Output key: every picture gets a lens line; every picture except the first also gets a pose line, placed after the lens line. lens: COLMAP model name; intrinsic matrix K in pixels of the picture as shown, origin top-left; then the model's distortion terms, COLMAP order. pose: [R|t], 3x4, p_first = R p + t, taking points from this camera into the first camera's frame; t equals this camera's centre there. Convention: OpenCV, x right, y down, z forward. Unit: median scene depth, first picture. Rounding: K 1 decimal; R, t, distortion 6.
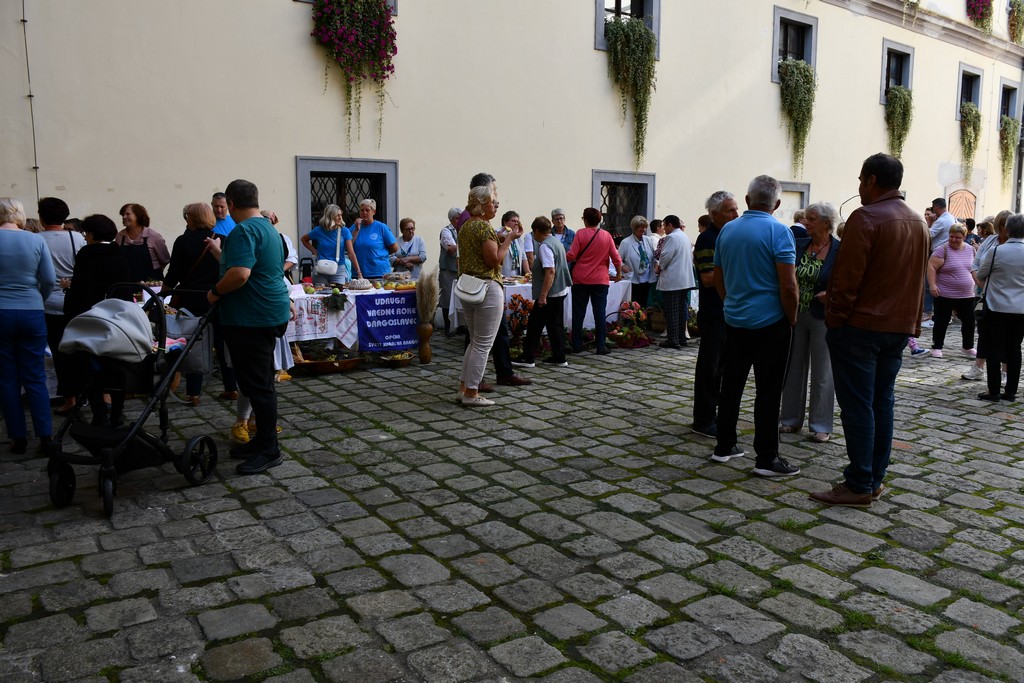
lens RADIAL K [[799.4, 0, 508.4], [0, 799.4, 342.8], [0, 0, 1]] dist [-0.135425, 0.084247]
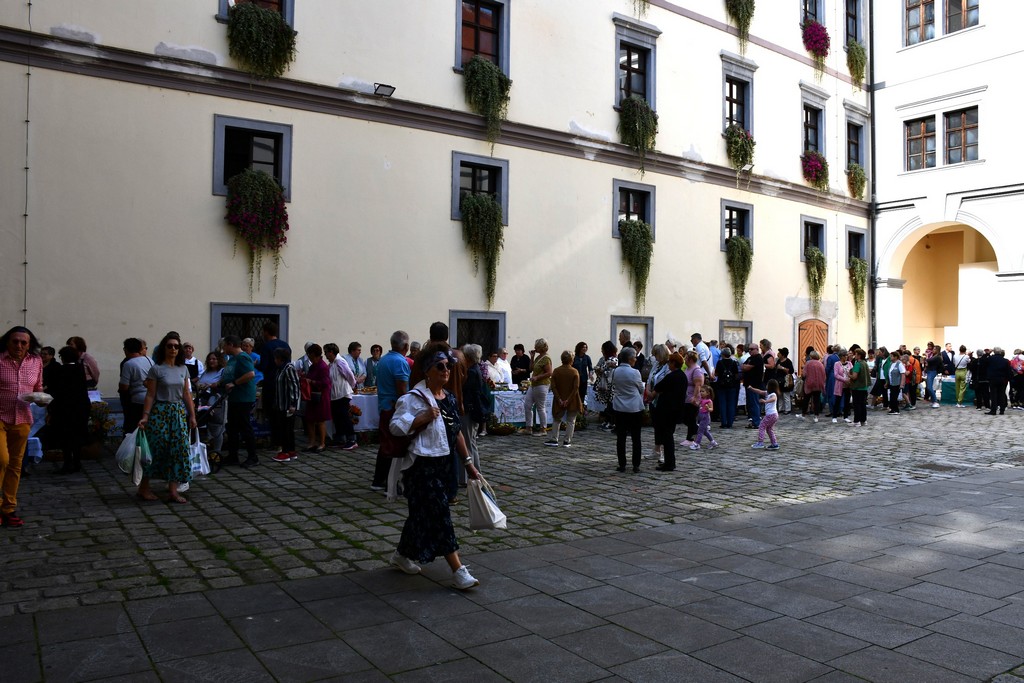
lens RADIAL K [[799.4, 0, 512.5], [0, 799.4, 348.0], [0, 0, 1]] dist [-0.135425, 0.084247]
pose [[0.999959, 0.006817, -0.006027, 0.211297], [-0.007615, 0.989514, -0.144239, 0.032833], [0.004981, 0.144279, 0.989524, -0.286885]]
